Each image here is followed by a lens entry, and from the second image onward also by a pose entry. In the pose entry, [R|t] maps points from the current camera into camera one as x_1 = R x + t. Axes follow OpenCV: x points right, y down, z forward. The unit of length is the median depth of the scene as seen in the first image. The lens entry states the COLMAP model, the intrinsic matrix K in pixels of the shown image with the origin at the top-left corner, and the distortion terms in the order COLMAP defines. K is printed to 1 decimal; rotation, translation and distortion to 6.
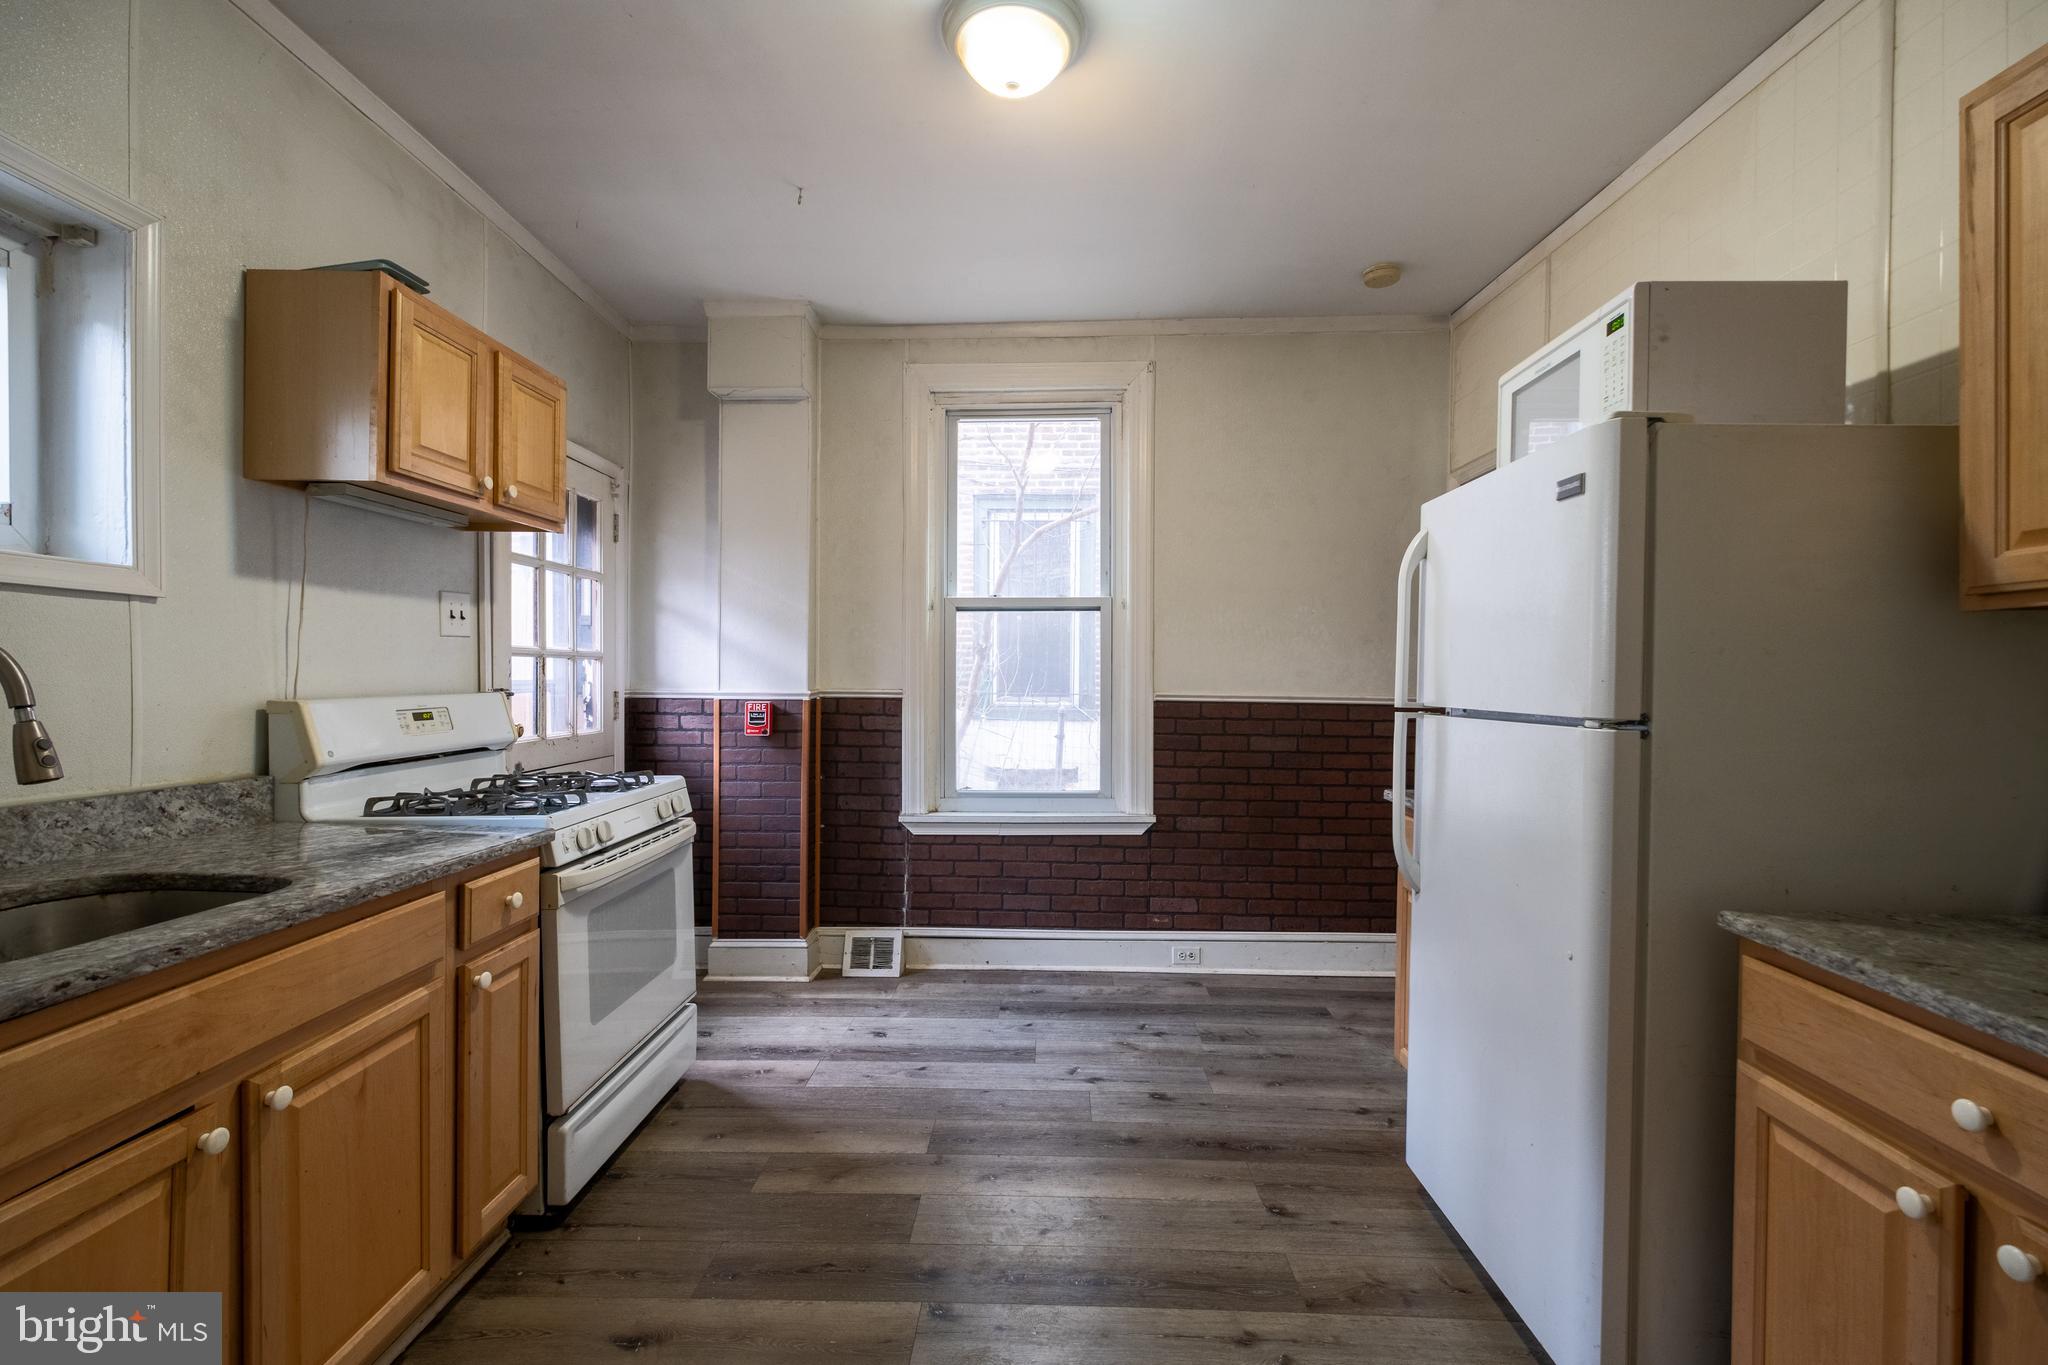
lens RADIAL K [[859.0, 0, 1030.0], [0, 859.0, 687.1], [0, 0, 1]] dist [-0.000845, 0.000045]
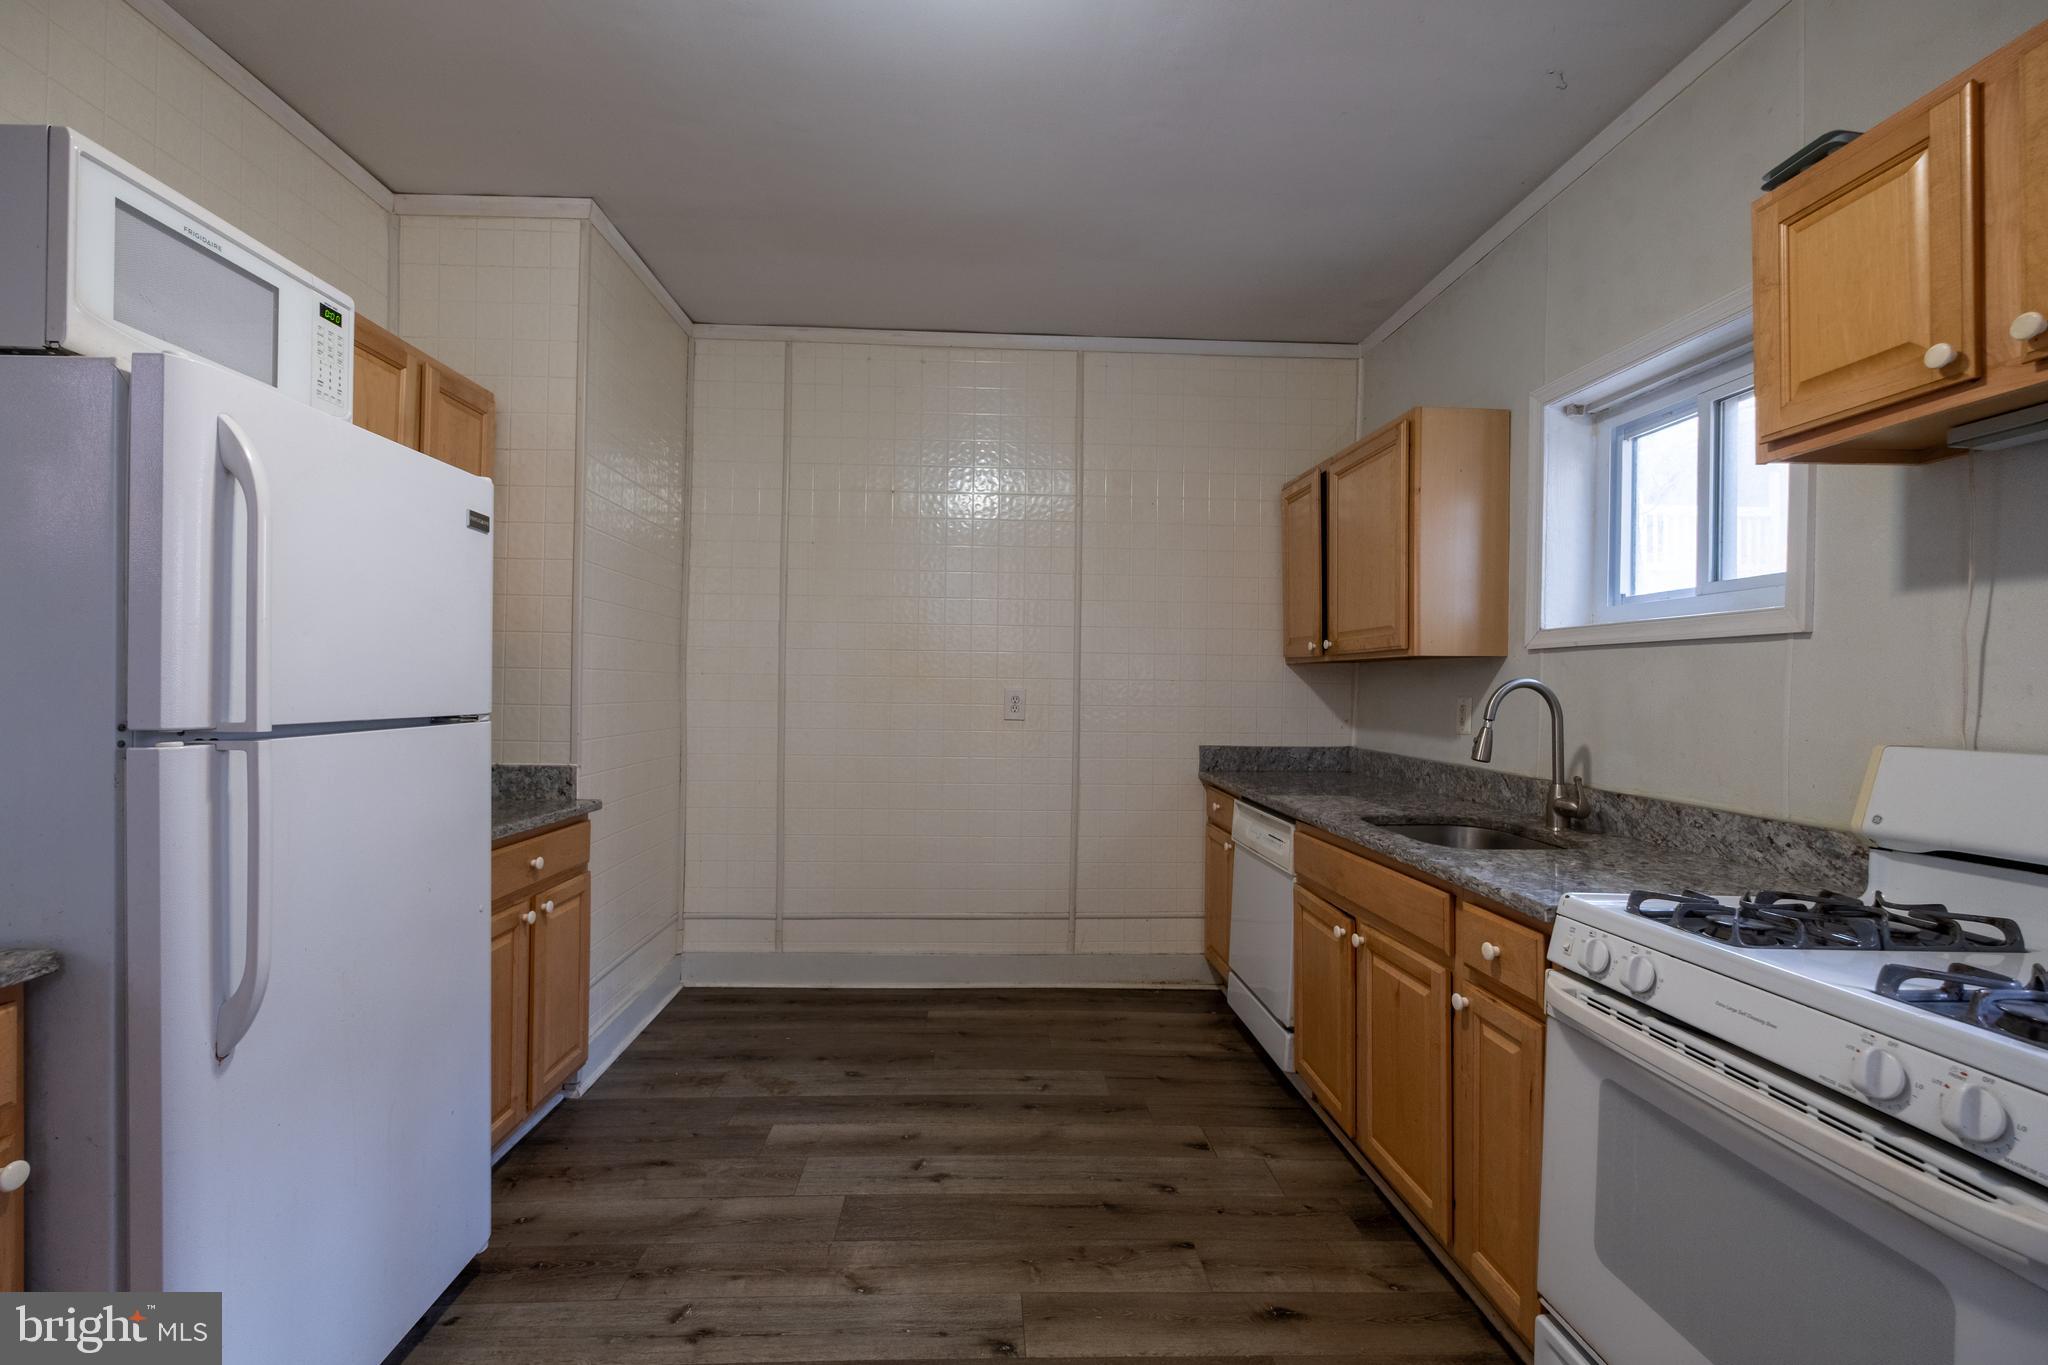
lens RADIAL K [[940.4, 0, 1024.0], [0, 940.4, 682.5], [0, 0, 1]] dist [-0.012676, -0.000074]
pose [[-0.997447, -0.023661, -0.067372, -0.033316], [-0.024036, 0.999700, 0.004765, -0.025923], [0.067239, 0.006372, -0.997717, 1.799363]]
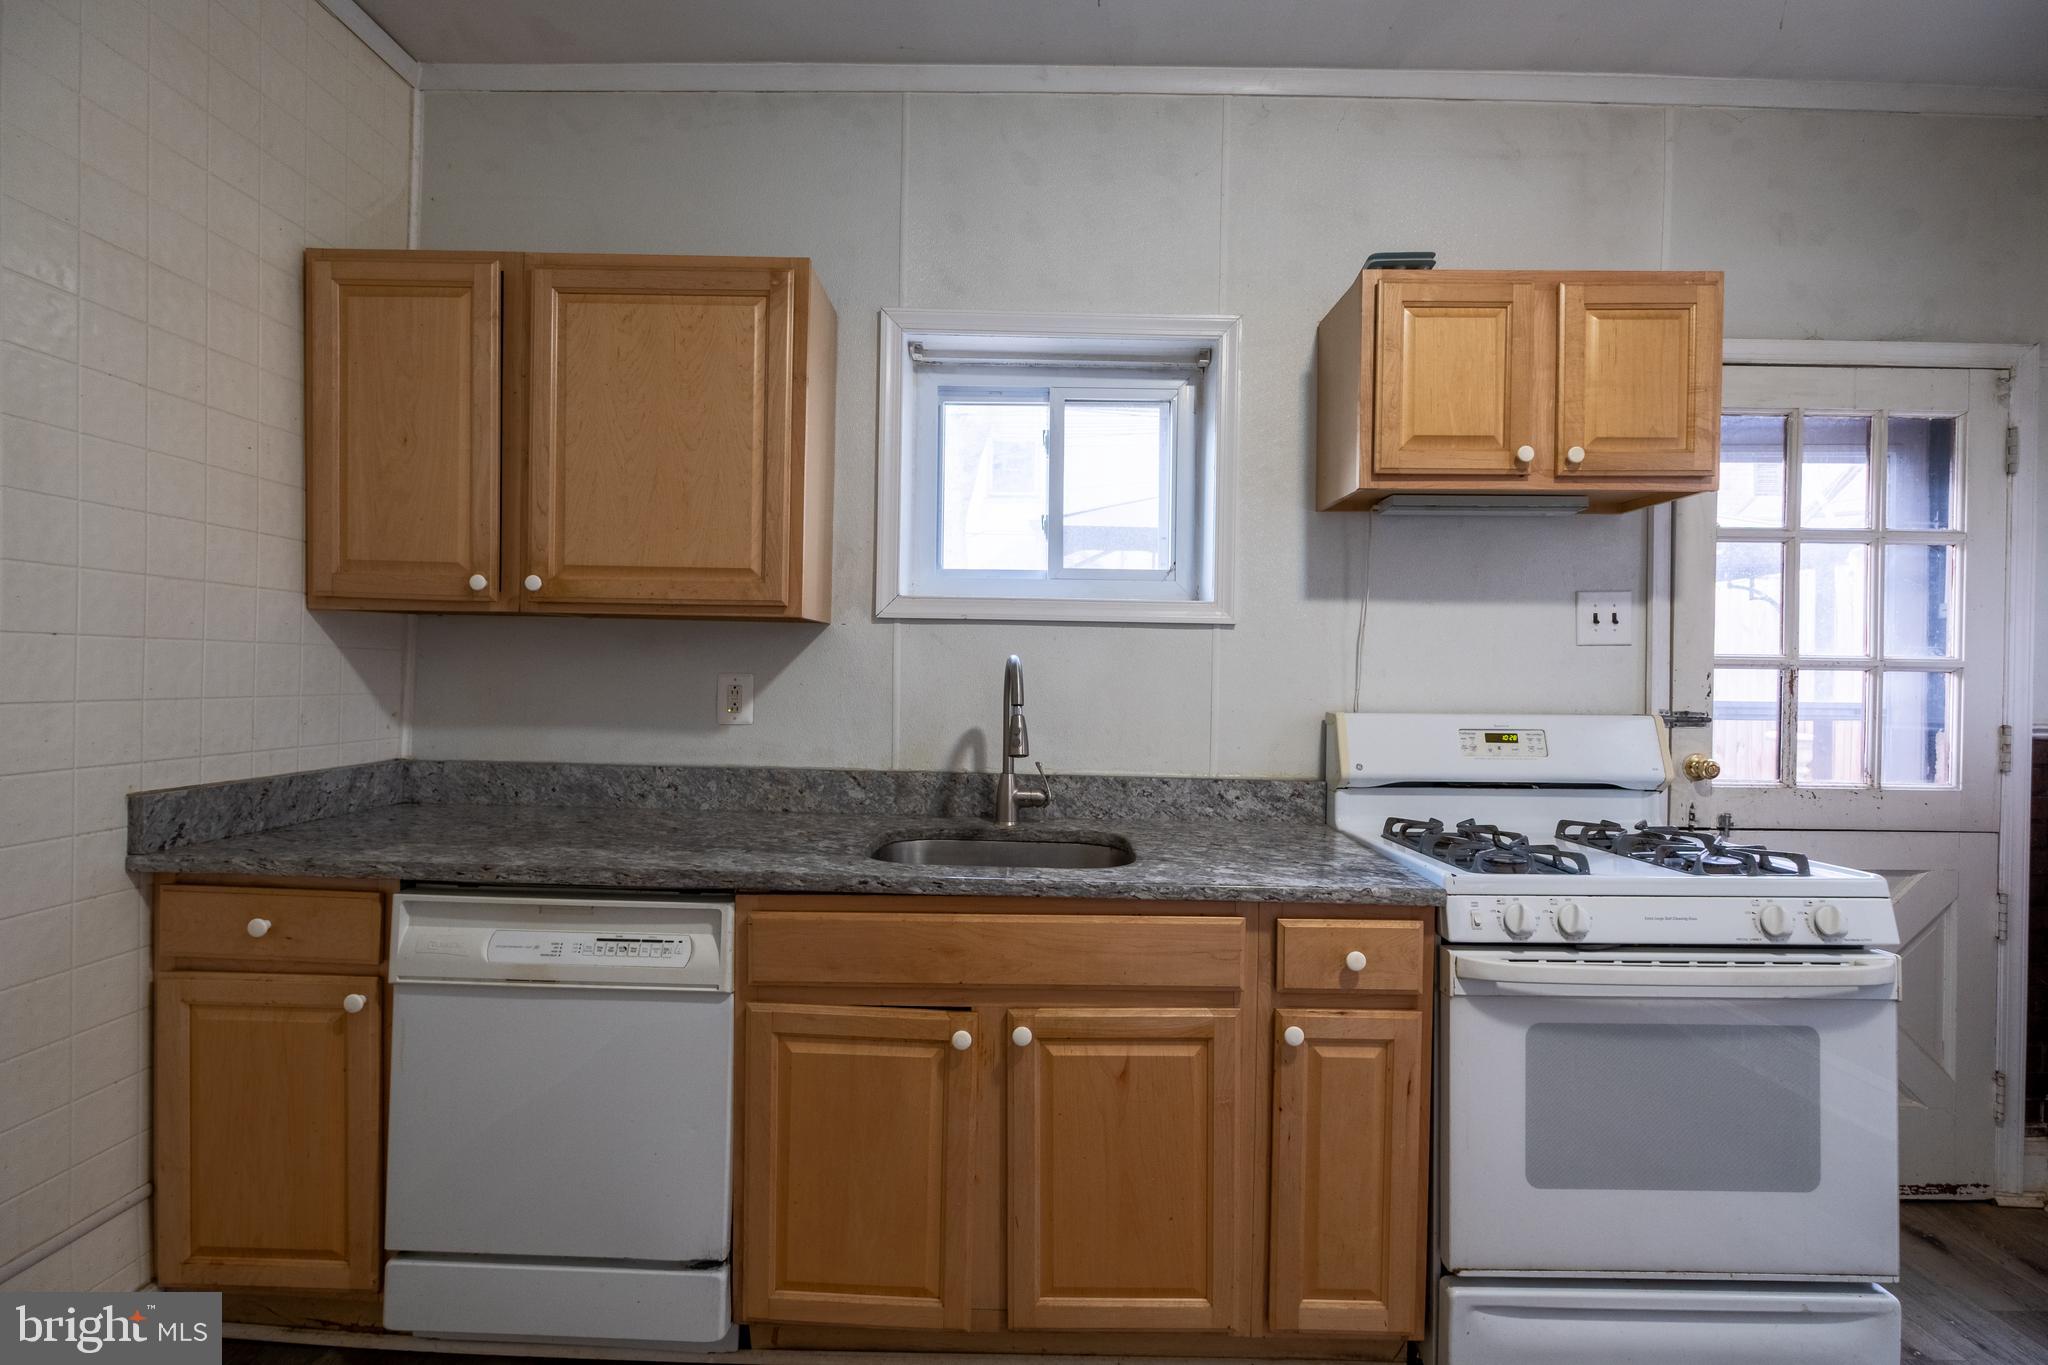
lens RADIAL K [[890.0, 0, 1024.2], [0, 890.0, 685.1], [0, 0, 1]] dist [-0.007148, 0.000625]
pose [[0.011350, -0.000273, -0.999936, 0.233446], [-0.027466, 0.999623, -0.000585, -0.007217], [0.999558, 0.027471, 0.011338, 0.611259]]
